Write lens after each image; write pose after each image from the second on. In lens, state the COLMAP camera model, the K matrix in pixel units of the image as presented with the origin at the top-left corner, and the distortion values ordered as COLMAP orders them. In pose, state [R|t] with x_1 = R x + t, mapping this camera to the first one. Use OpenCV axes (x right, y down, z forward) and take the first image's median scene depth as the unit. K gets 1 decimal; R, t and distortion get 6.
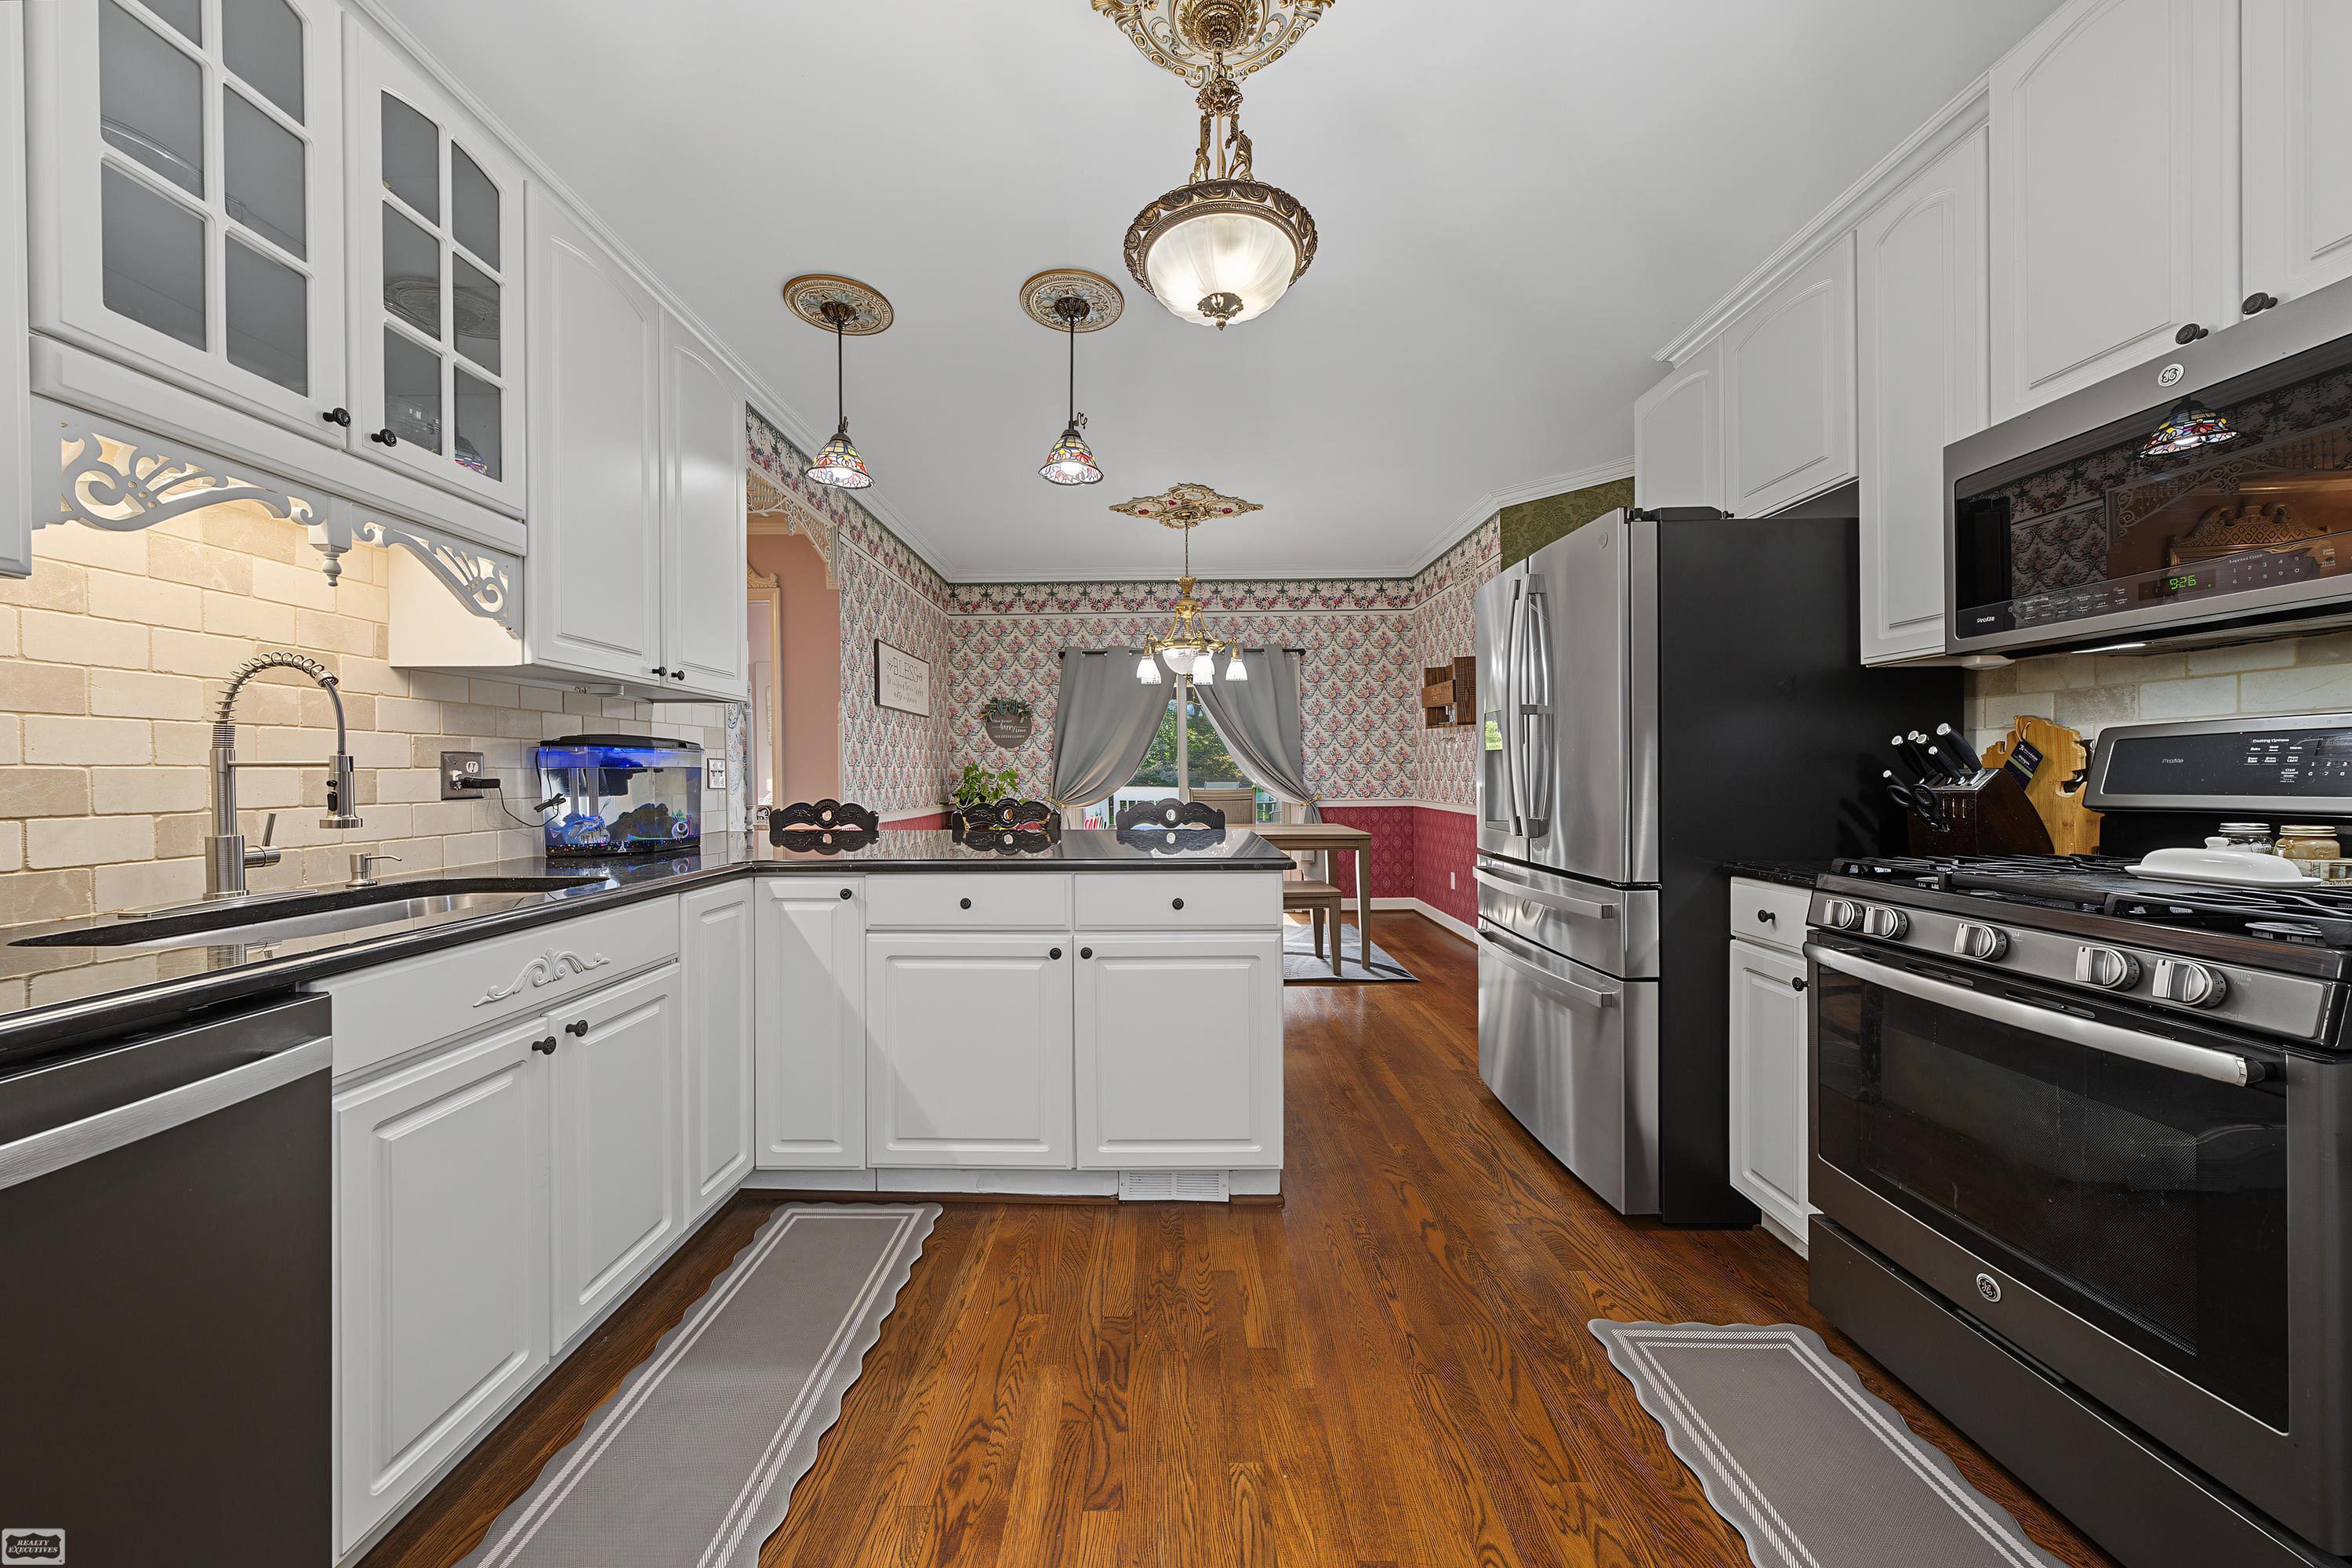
lens RADIAL K [[815.1, 0, 1165.4], [0, 815.1, 775.8], [0, 0, 1]] dist [-0.000290, 0.000018]
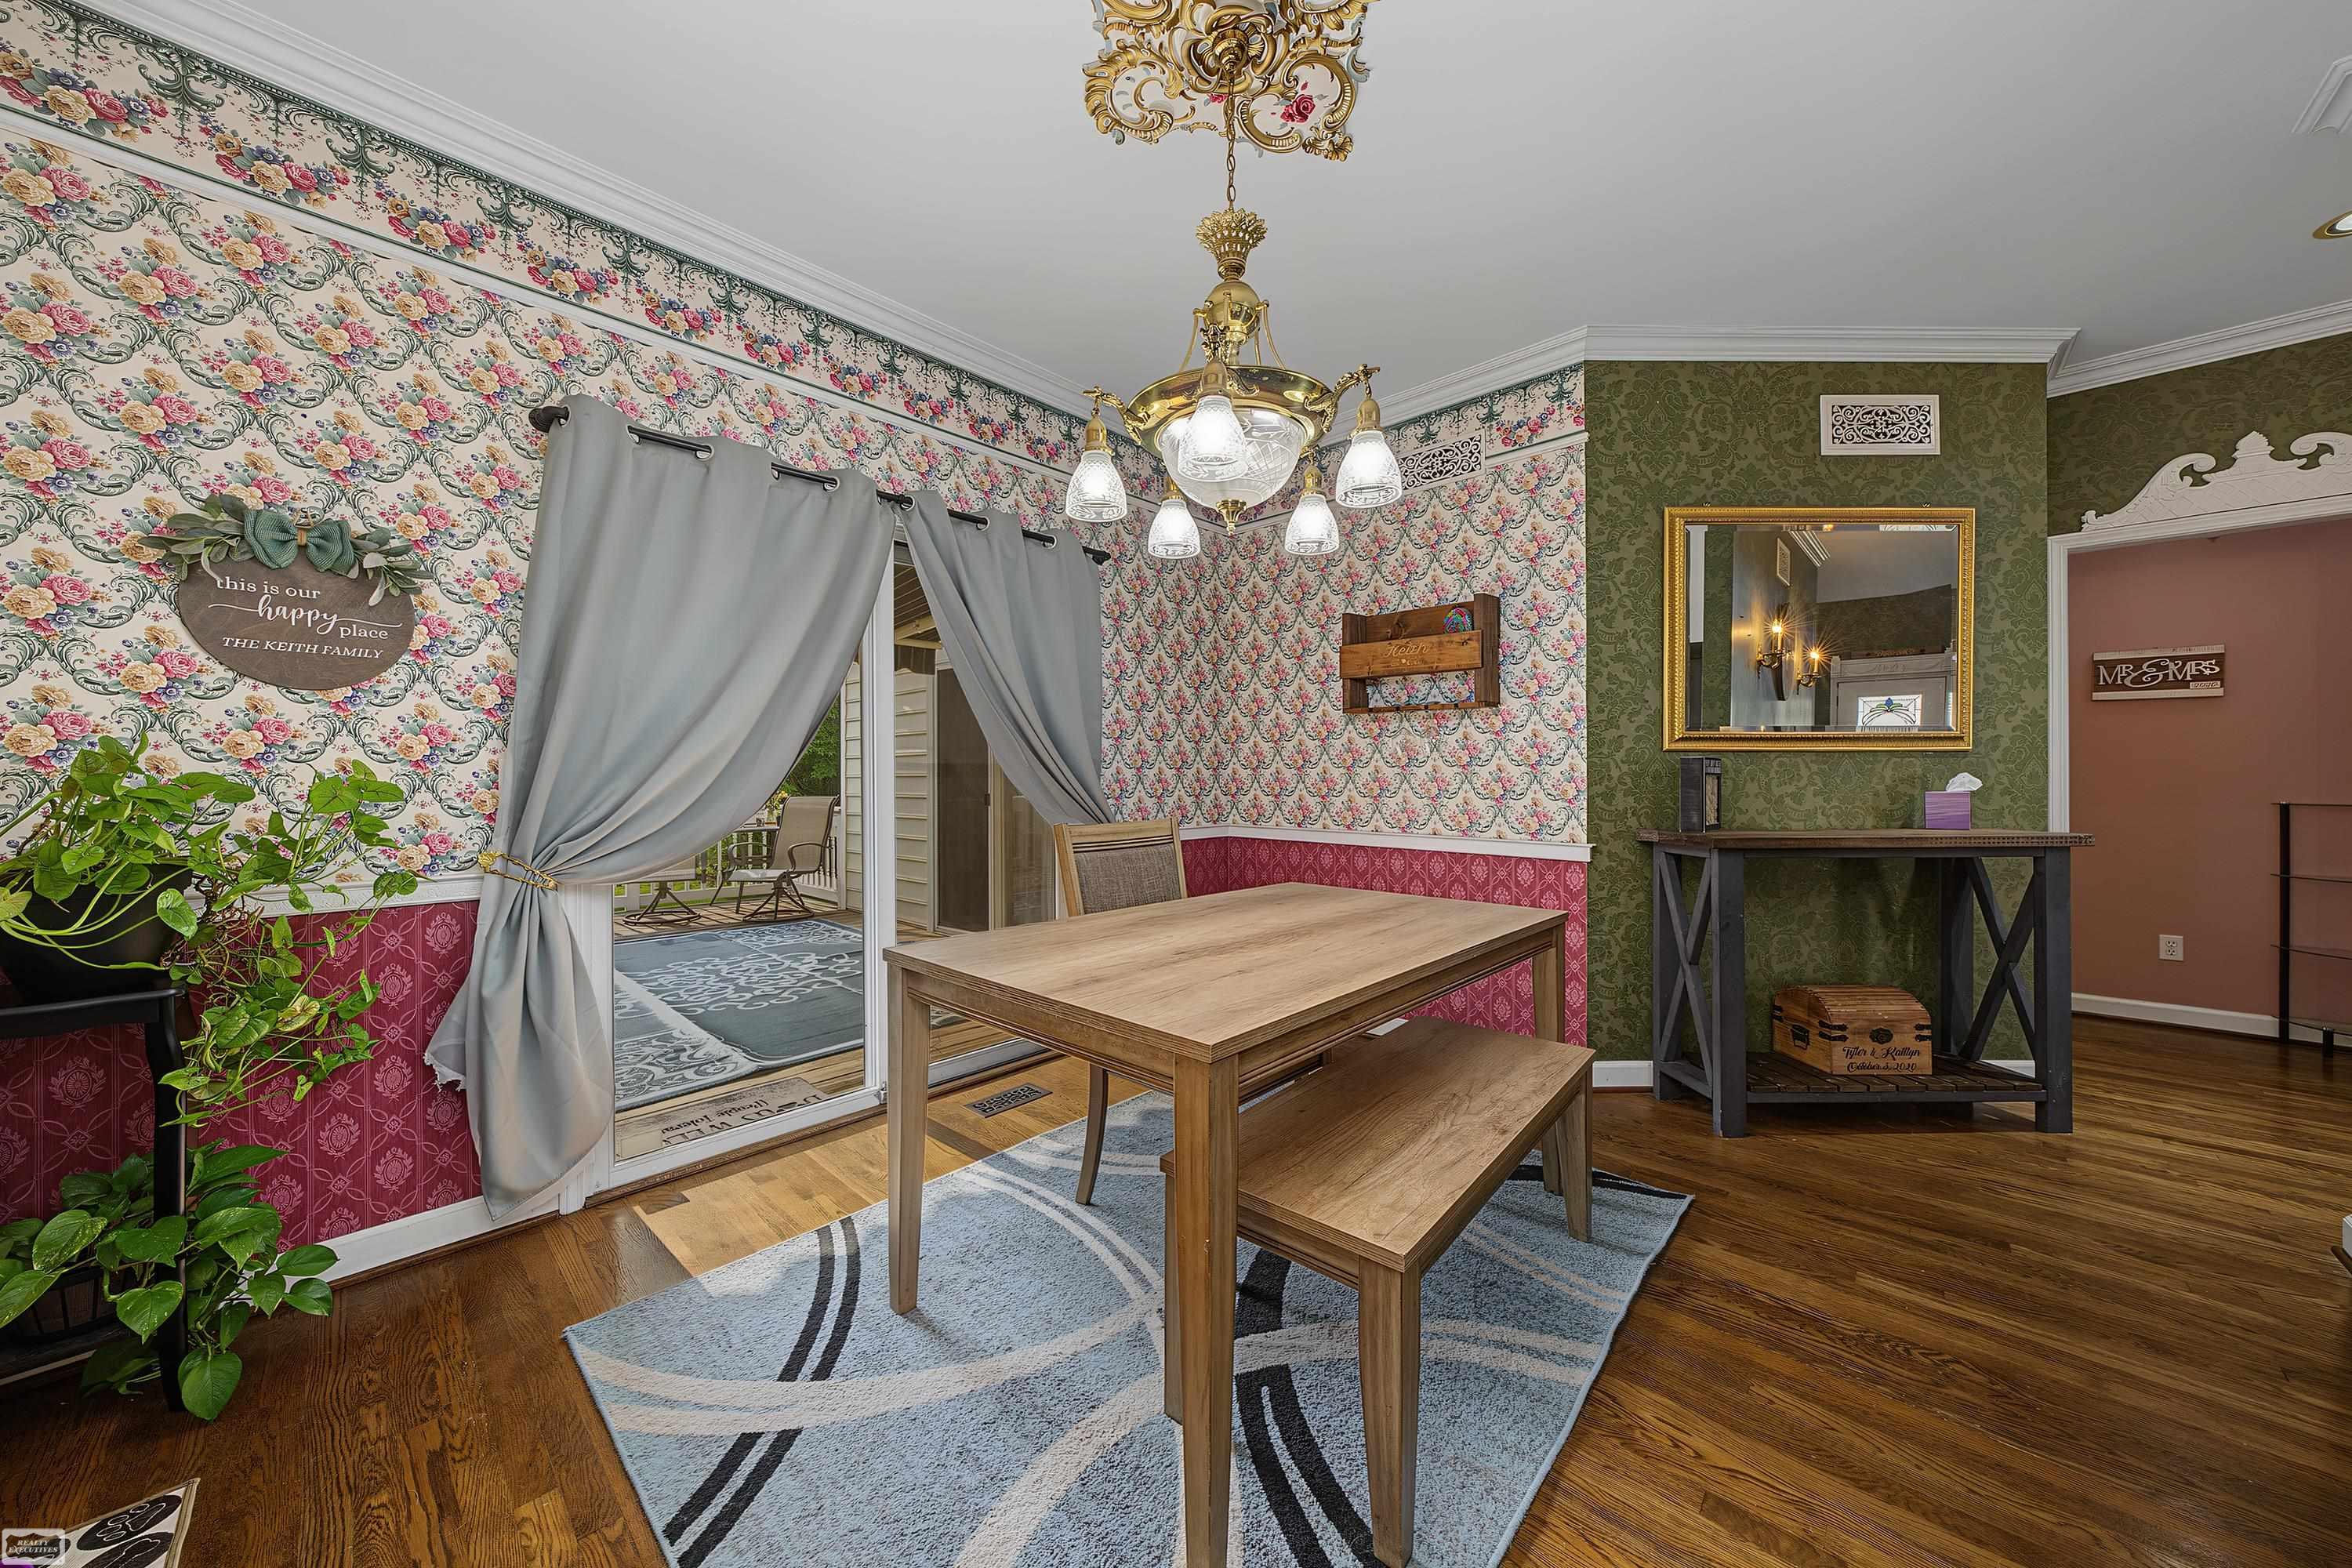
lens RADIAL K [[815.1, 0, 1175.1], [0, 815.1, 779.3], [0, 0, 1]] dist [-0.000290, 0.000018]
pose [[0.686550, 0.007245, 0.727046, -0.190192], [-0.001187, 0.999960, -0.008843, -0.001622], [-0.727081, 0.005208, 0.686531, 0.595141]]
